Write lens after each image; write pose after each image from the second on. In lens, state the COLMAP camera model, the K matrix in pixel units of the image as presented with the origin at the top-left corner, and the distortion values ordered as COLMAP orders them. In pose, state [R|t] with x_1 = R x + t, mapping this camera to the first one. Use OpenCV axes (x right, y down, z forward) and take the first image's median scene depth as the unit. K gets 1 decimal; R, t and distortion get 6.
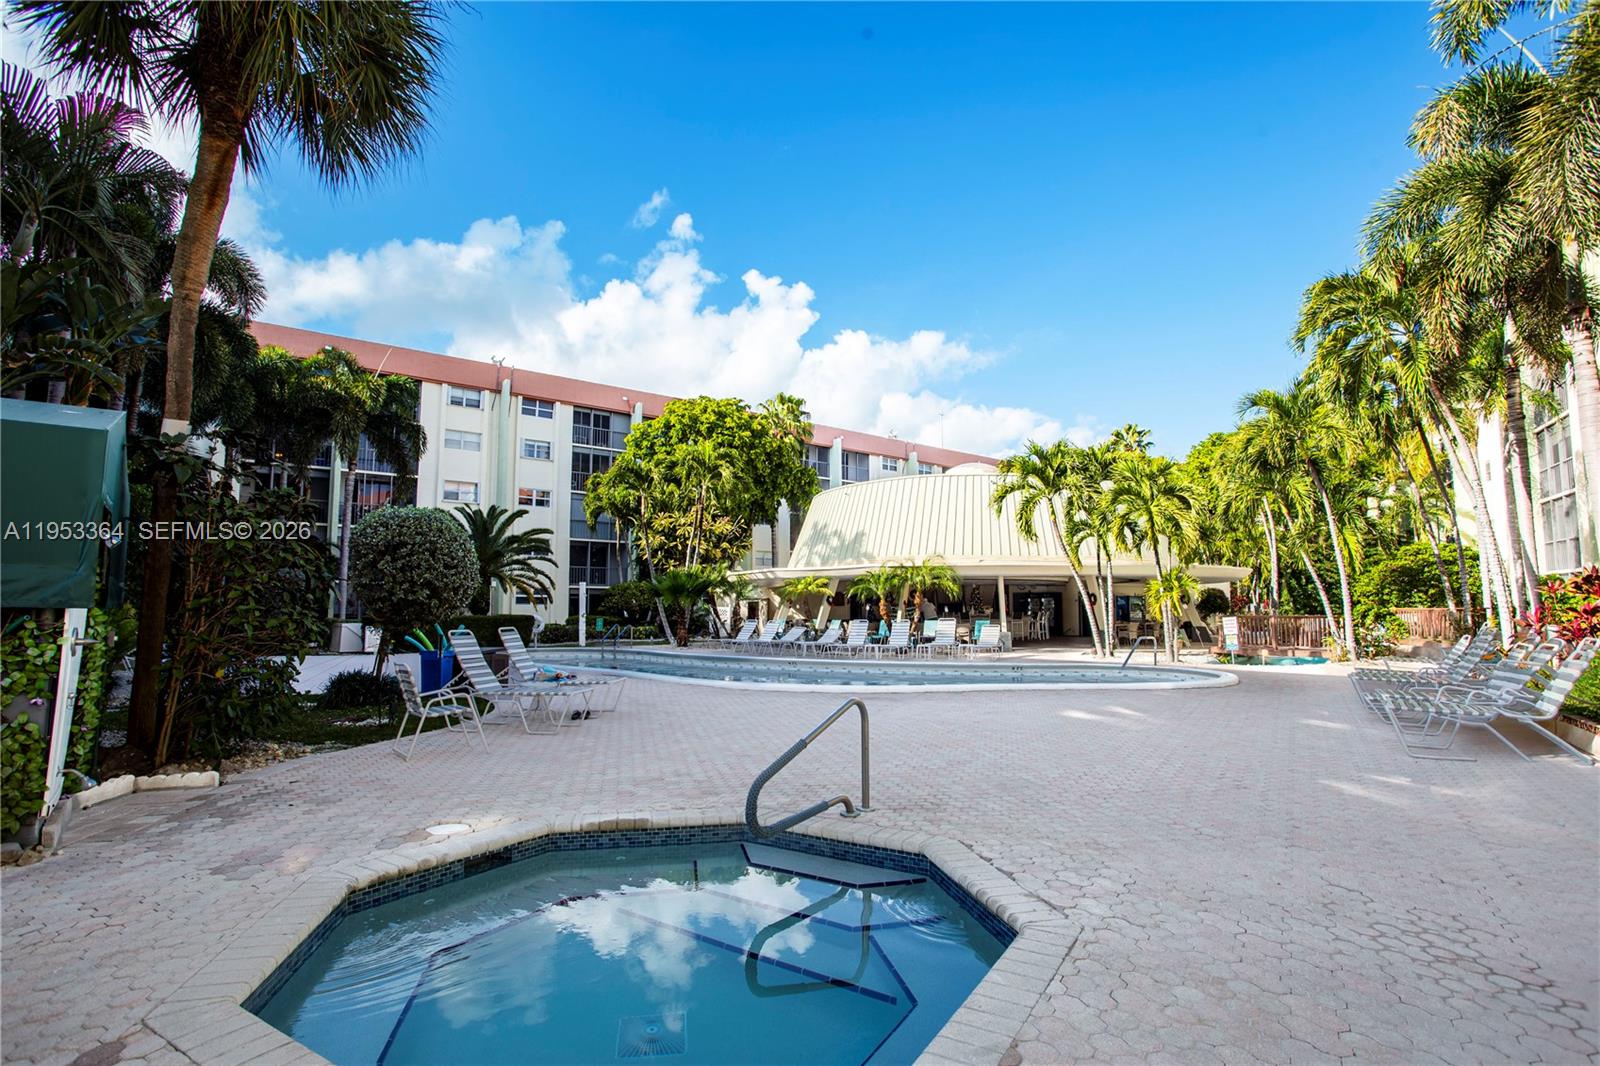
lens RADIAL K [[792.5, 0, 800.0], [0, 792.5, 533.0], [0, 0, 1]] dist [-0.055195, -0.000065]
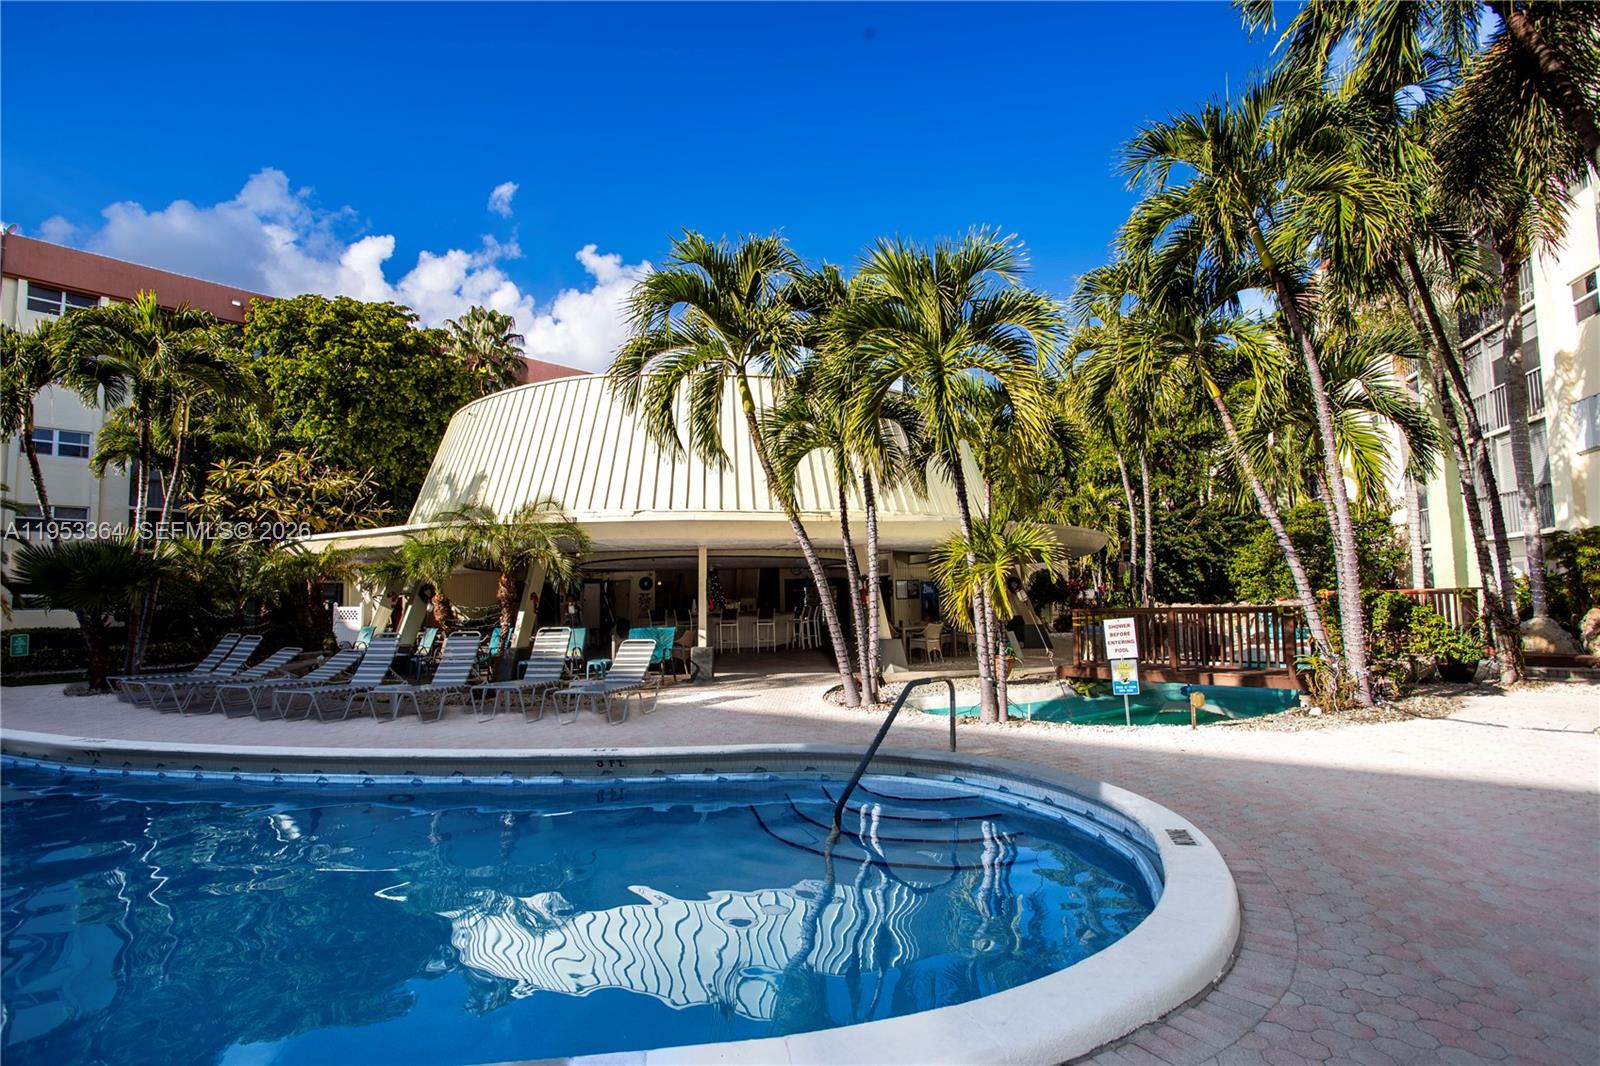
lens RADIAL K [[771.9, 0, 798.3], [0, 771.9, 520.1], [0, 0, 1]] dist [-0.040495, 0.000434]
pose [[0.981279, -0.002699, 0.192573, 0.204047], [0.004474, 0.999951, -0.008781, 0.038914], [-0.192540, 0.009478, 0.981243, 0.426875]]
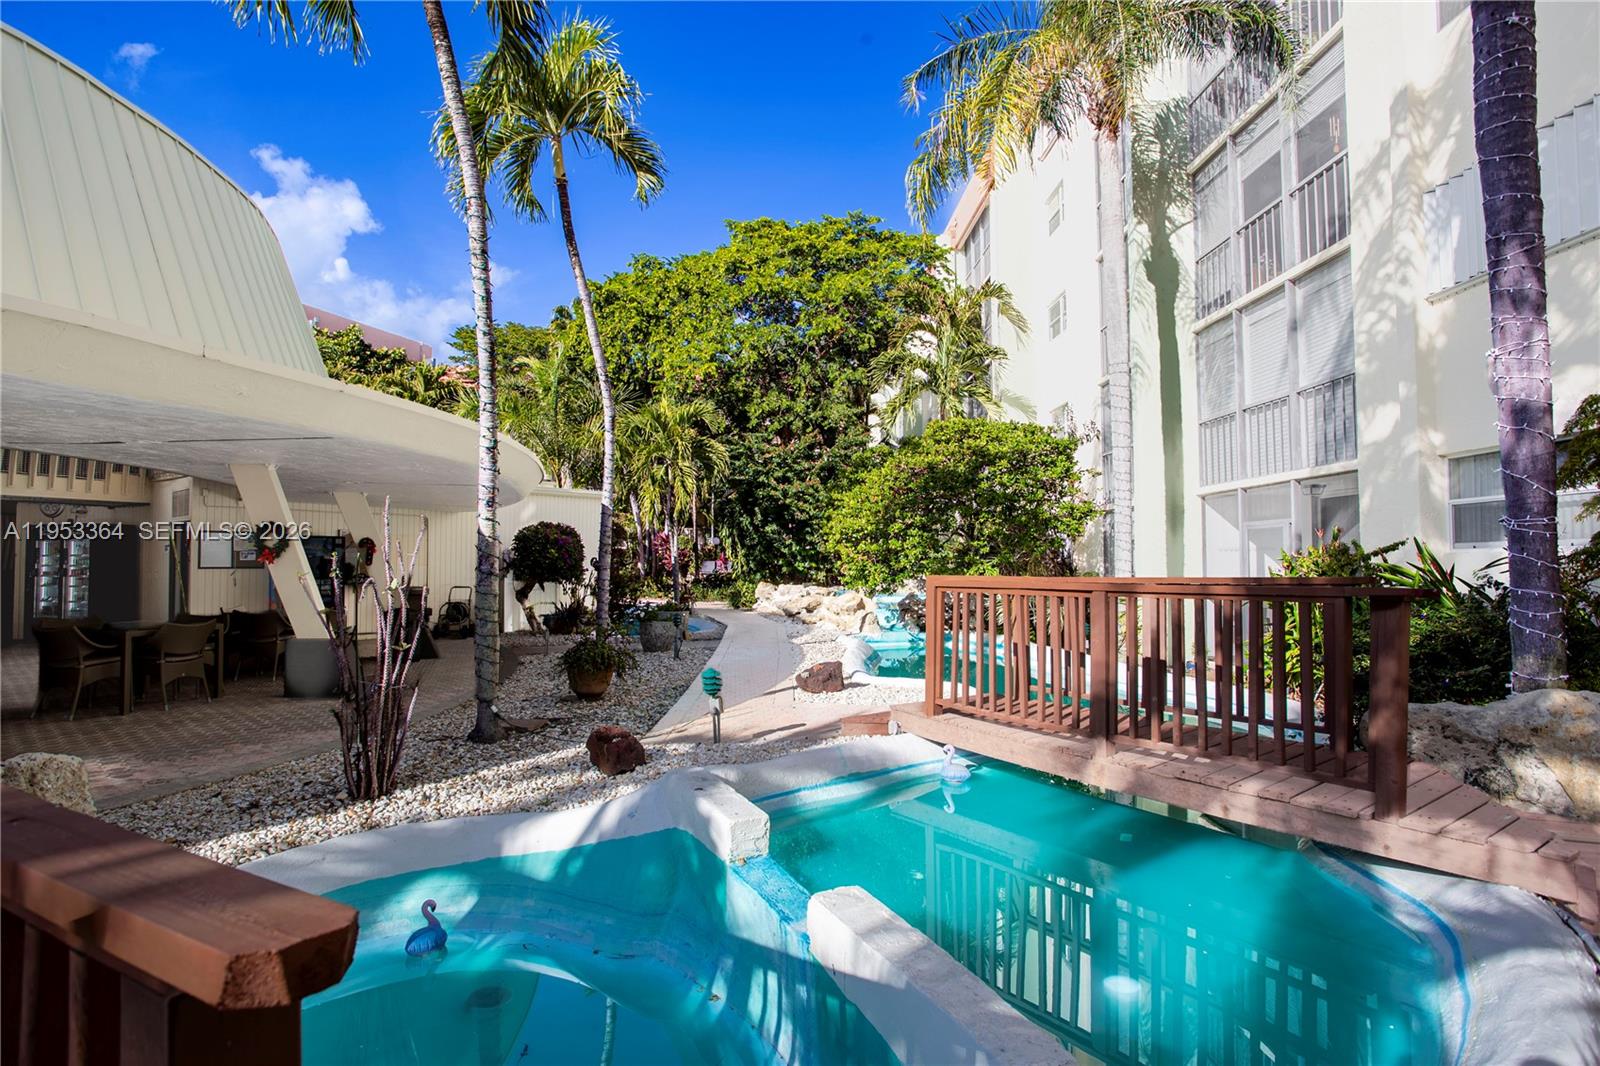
lens RADIAL K [[792.5, 0, 800.0], [0, 792.5, 533.0], [0, 0, 1]] dist [-0.055195, -0.000065]
pose [[0.851132, 0.017770, 0.524651, 0.555093], [-0.045494, 0.998164, 0.039996, 0.070363], [-0.522977, -0.057910, 0.850377, 0.741011]]
